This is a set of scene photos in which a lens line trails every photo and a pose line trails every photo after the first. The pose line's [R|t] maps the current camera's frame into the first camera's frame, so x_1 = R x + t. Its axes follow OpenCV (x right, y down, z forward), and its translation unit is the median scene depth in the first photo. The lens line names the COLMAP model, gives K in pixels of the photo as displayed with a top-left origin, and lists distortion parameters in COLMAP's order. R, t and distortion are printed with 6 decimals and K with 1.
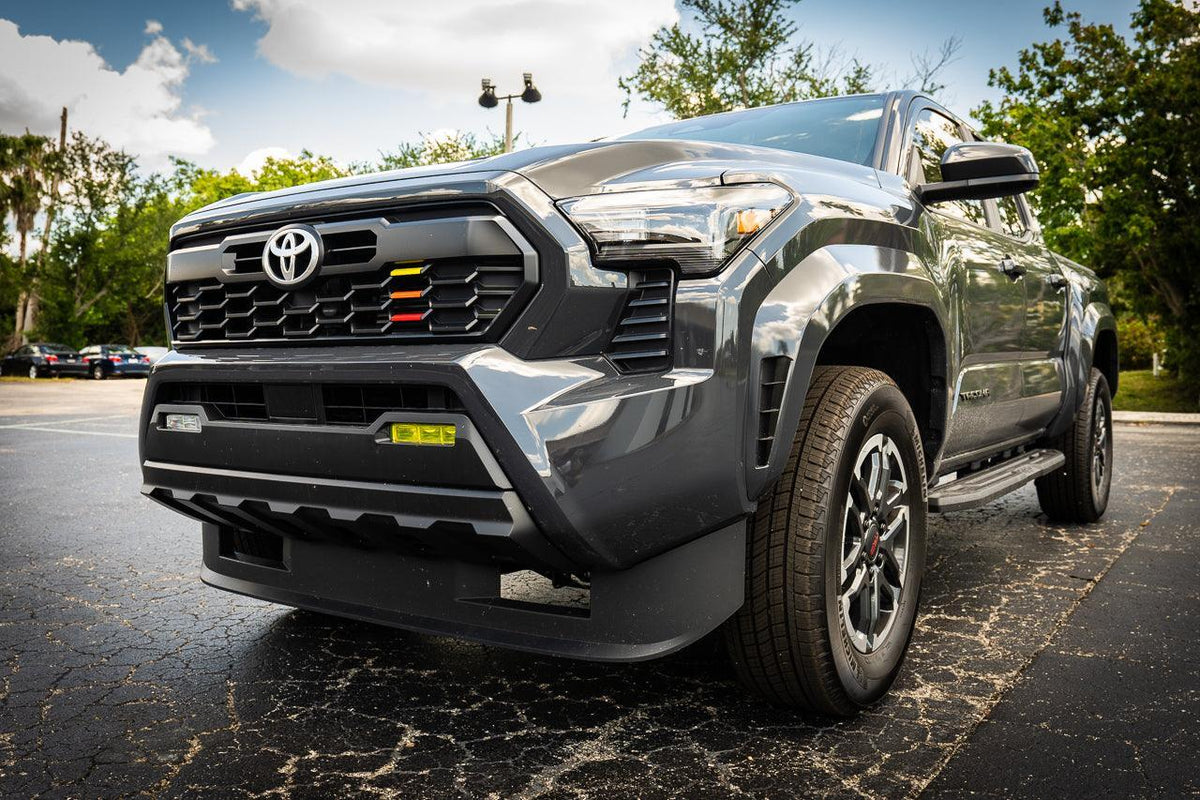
lens RADIAL K [[979.3, 0, 598.2], [0, 979.3, 397.3], [0, 0, 1]] dist [0.002684, -0.001068]
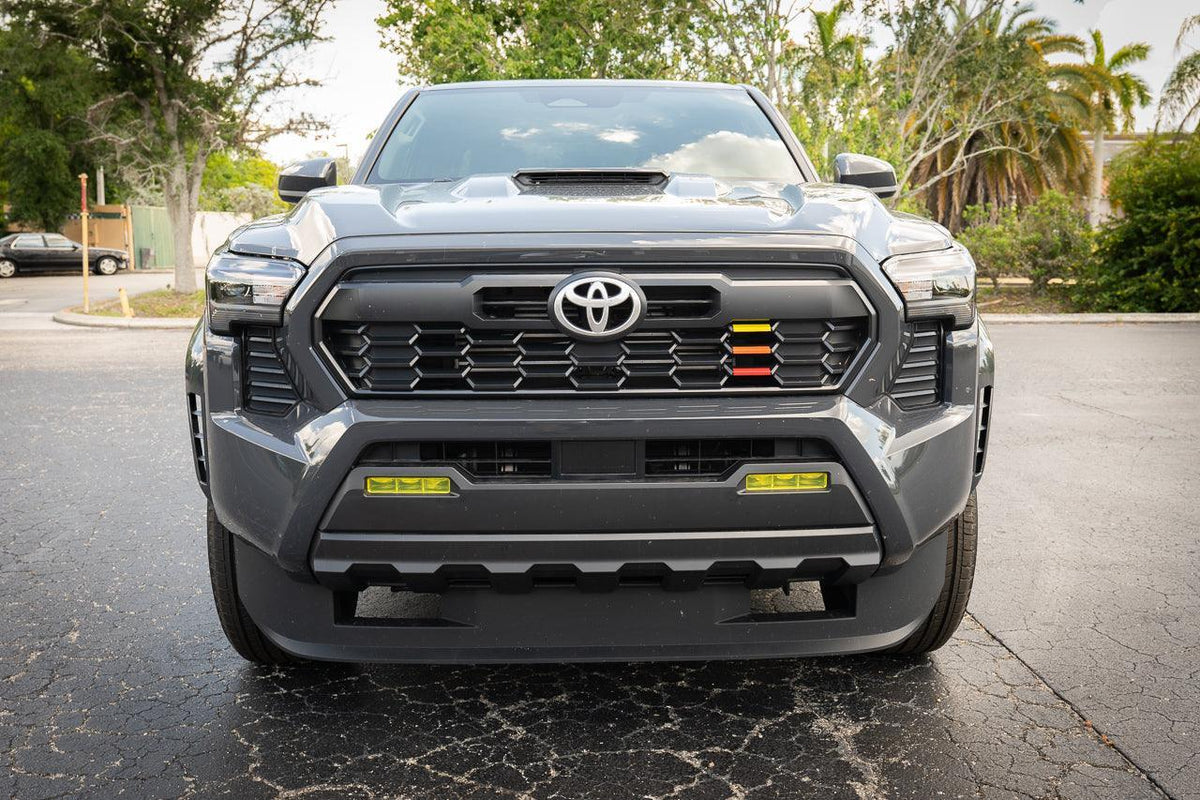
lens RADIAL K [[1080.3, 0, 597.7], [0, 1080.3, 405.2], [0, 0, 1]] dist [0.001861, 0.010645]
pose [[0.816530, -0.082706, 0.571347, -0.762083], [0.021278, 0.993324, 0.113379, -0.138839], [-0.576910, -0.080420, 0.812839, 0.119613]]
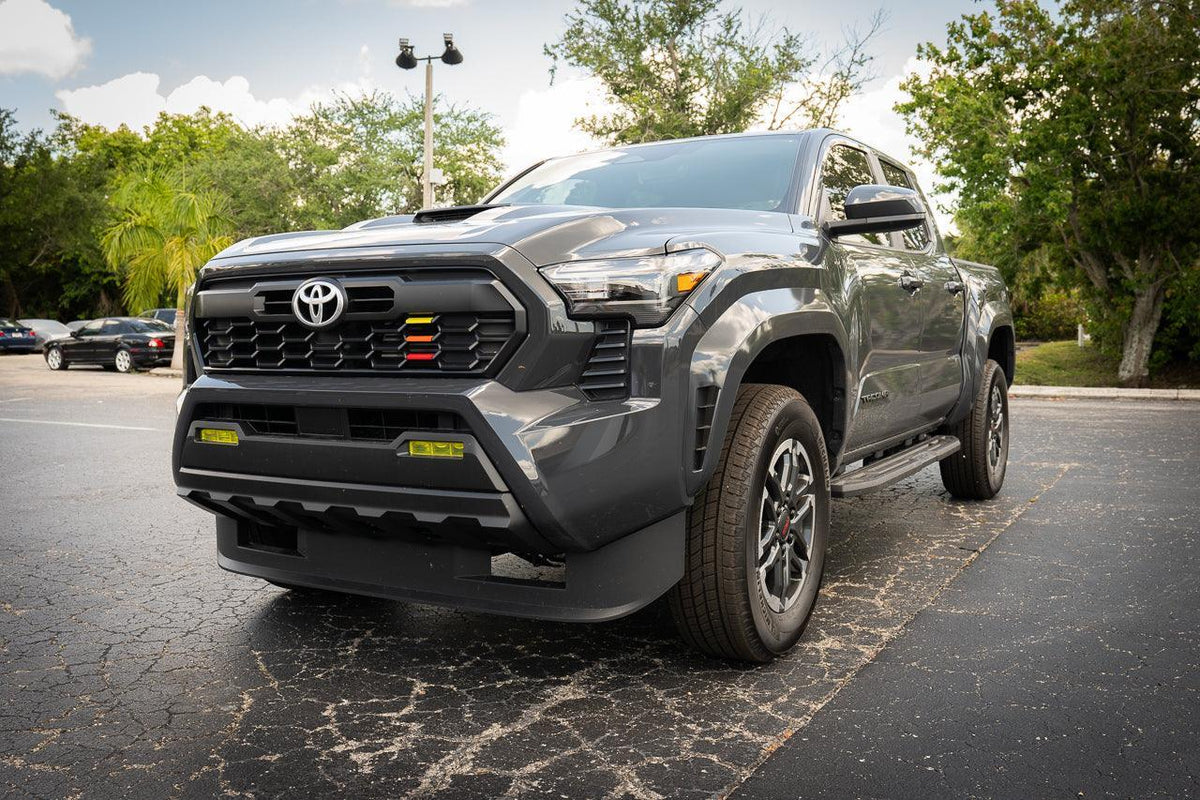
lens RADIAL K [[1028.6, 0, 600.0], [0, 1028.6, 400.0], [0, 0, 1]] dist [0.005500, 0.006063]
pose [[0.997077, -0.009495, 0.075817, -0.049484], [0.007177, 0.999500, 0.030781, -0.049843], [-0.076071, -0.030147, 0.996647, -0.266864]]
